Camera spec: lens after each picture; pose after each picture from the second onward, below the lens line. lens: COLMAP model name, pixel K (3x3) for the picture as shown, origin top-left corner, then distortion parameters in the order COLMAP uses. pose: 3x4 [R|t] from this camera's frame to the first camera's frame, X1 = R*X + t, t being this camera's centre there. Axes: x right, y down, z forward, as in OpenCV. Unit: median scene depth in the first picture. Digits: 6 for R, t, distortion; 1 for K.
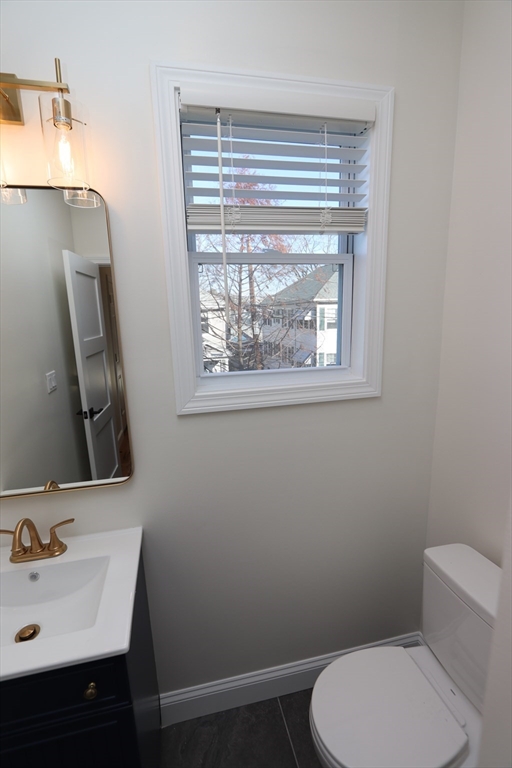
lens RADIAL K [[356.4, 0, 256.0], [0, 356.4, 384.0], [0, 0, 1]] dist [-0.007167, -0.000691]
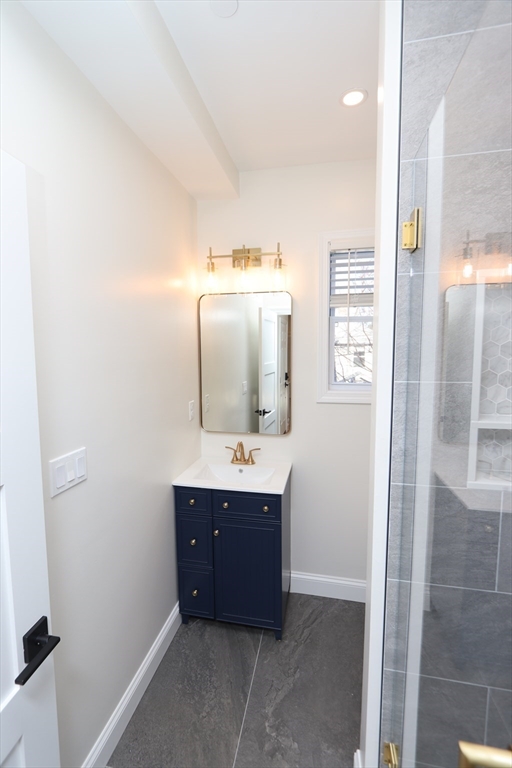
lens RADIAL K [[356.4, 0, 256.0], [0, 356.4, 384.0], [0, 0, 1]] dist [-0.007167, -0.000691]
pose [[0.906647, 0.066690, -0.416585, 0.283485], [-0.104364, 0.992191, -0.068297, 0.162137], [0.408777, 0.105398, 0.906528, -0.888631]]
